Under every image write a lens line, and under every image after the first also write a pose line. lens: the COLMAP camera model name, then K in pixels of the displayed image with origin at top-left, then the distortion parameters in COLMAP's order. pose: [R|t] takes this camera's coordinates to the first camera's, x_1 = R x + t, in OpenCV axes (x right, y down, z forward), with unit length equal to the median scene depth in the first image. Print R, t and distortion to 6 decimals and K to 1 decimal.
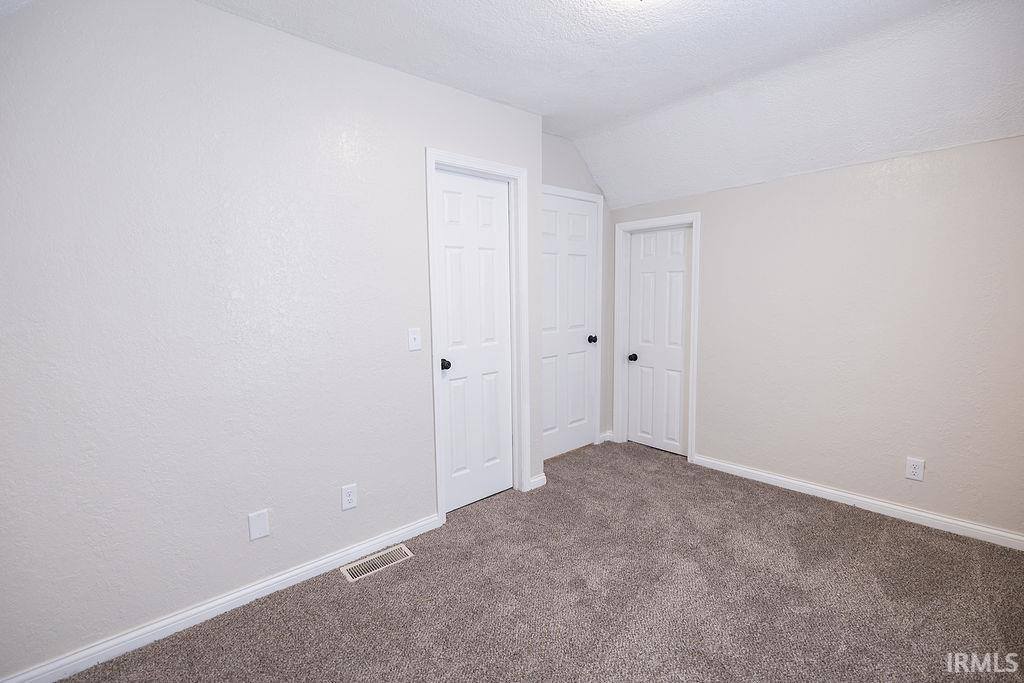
lens RADIAL K [[456.7, 0, 506.7], [0, 456.7, 339.5], [0, 0, 1]] dist [0.001140, 0.000066]
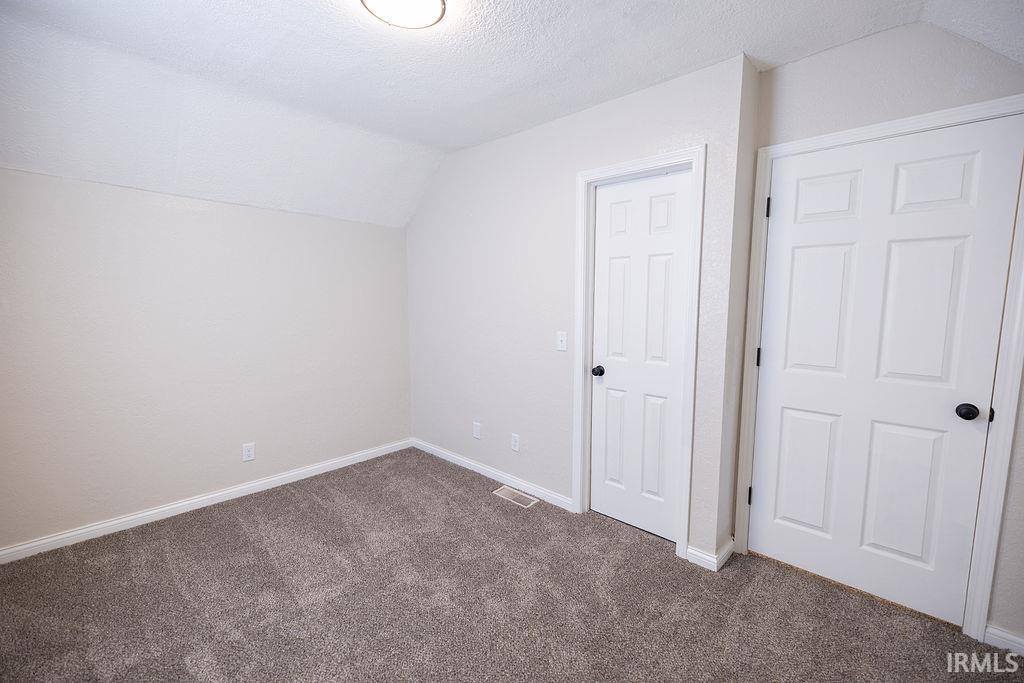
lens RADIAL K [[429.1, 0, 512.0], [0, 429.1, 341.5], [0, 0, 1]] dist [0.001458, 0.000057]
pose [[0.117632, 0.121884, -0.985549, 0.607972], [-0.111758, 0.987759, 0.108818, -0.073903], [0.986749, 0.097343, 0.129814, 0.506132]]
